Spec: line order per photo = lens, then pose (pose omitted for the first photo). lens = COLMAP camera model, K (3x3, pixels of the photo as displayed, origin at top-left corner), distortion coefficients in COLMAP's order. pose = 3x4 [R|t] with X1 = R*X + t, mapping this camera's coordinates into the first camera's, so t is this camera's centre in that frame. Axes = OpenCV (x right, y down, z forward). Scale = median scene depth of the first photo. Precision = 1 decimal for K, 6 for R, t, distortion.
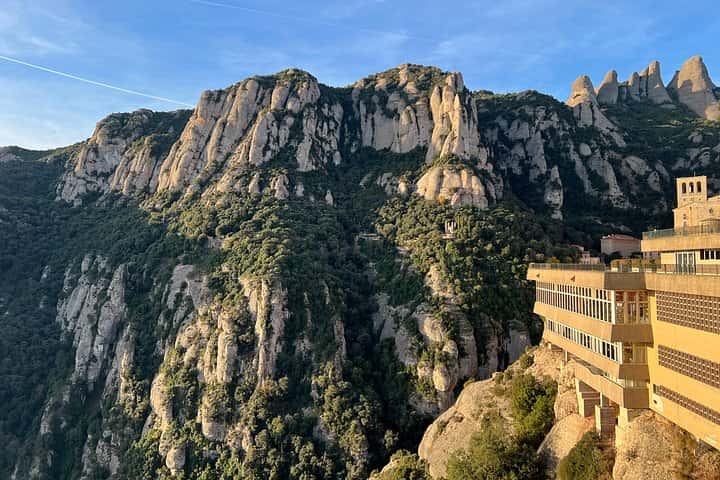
lens RADIAL K [[533.1, 0, 358.1], [0, 533.1, 242.3], [0, 0, 1]] dist [0.064514, -0.071344]
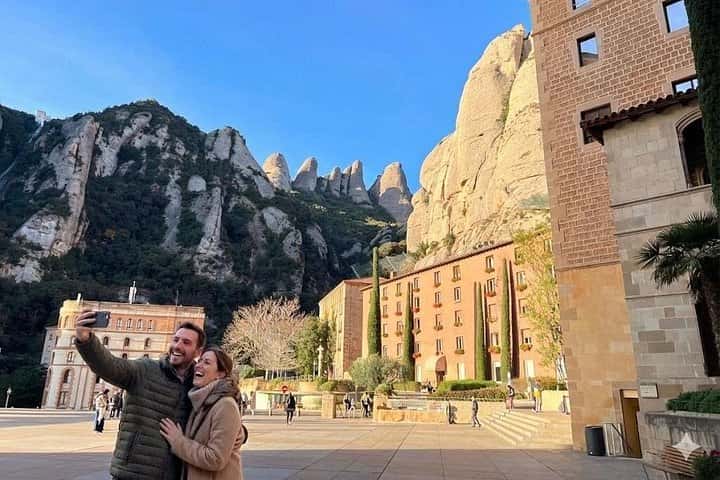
lens RADIAL K [[533.1, 0, 358.1], [0, 533.1, 242.3], [0, 0, 1]] dist [0.064514, -0.071344]
pose [[0.892041, 0.139995, 0.429725, 0.323012], [-0.043109, 0.972837, -0.227442, 0.005838], [-0.449893, 0.184363, 0.873846, 0.424706]]
